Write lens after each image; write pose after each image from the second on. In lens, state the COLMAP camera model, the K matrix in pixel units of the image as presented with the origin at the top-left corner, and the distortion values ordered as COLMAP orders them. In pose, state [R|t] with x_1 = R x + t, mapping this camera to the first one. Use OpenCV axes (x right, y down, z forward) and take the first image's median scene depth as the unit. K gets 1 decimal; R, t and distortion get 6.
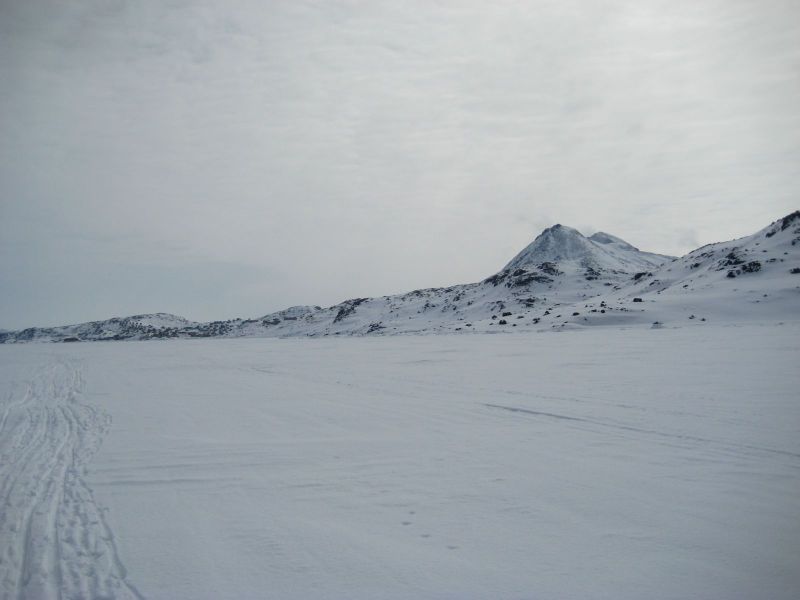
lens RADIAL K [[608.2, 0, 401.3], [0, 608.2, 299.6], [0, 0, 1]] dist [-0.040302, 0.045048]
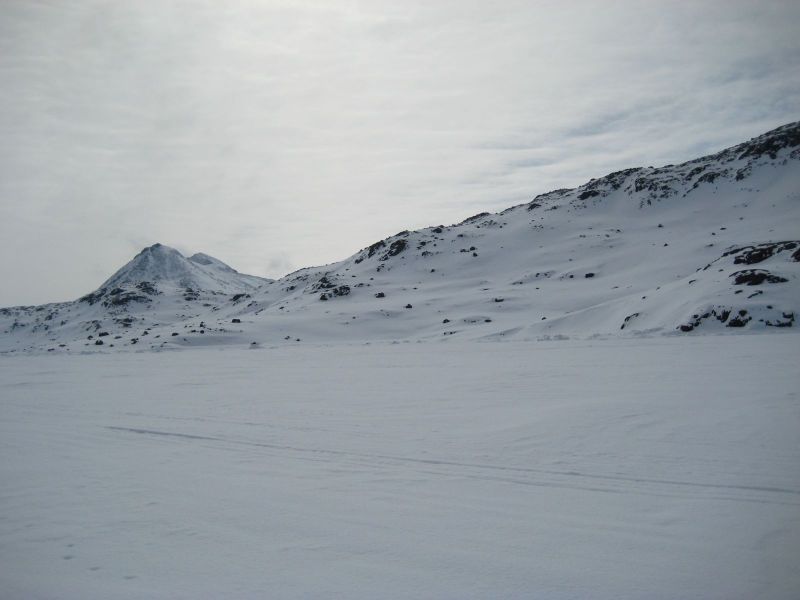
lens RADIAL K [[608.2, 0, 400.8], [0, 608.2, 296.3], [0, 0, 1]] dist [-0.040302, 0.045048]
pose [[0.955913, 0.016974, 0.293160, 0.294883], [-0.010025, 0.999632, -0.025188, -0.014696], [-0.293480, 0.021139, 0.955731, -0.050258]]
